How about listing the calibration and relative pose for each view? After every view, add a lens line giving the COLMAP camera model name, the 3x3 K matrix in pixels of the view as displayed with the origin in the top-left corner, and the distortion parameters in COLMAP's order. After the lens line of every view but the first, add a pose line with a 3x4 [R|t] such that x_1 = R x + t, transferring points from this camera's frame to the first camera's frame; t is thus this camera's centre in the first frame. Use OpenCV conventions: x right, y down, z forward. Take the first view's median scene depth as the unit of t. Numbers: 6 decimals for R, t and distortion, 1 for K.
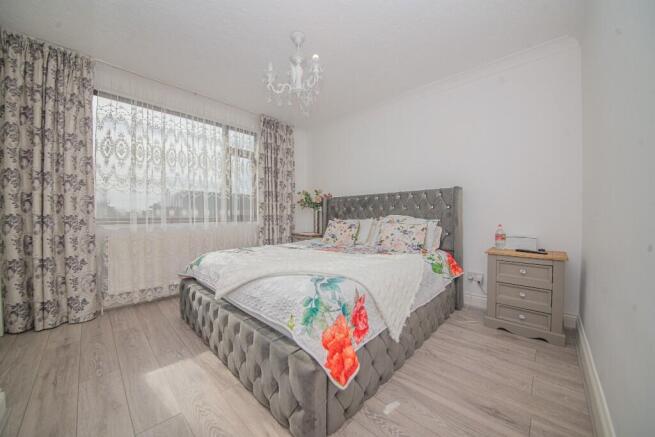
lens RADIAL K [[235.9, 0, 330.1], [0, 235.9, 217.1], [0, 0, 1]] dist [-0.000530, -0.000125]
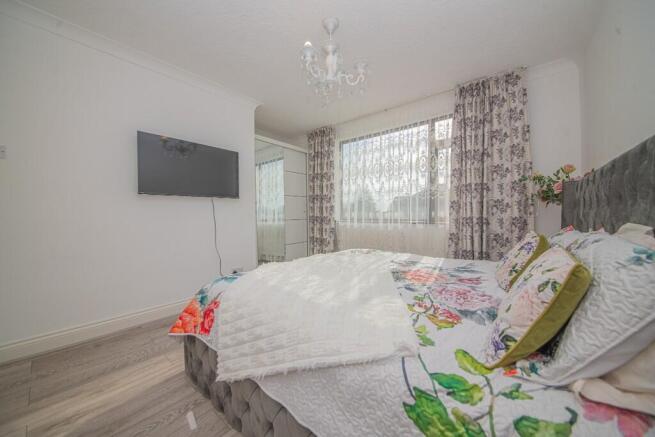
lens RADIAL K [[235.9, 0, 330.1], [0, 235.9, 217.1], [0, 0, 1]] dist [-0.000530, -0.000125]
pose [[0.067067, 0.017168, -0.997601, 0.450168], [-0.002321, 0.999852, 0.017051, -0.021507], [0.997746, 0.001171, 0.067097, 0.536646]]
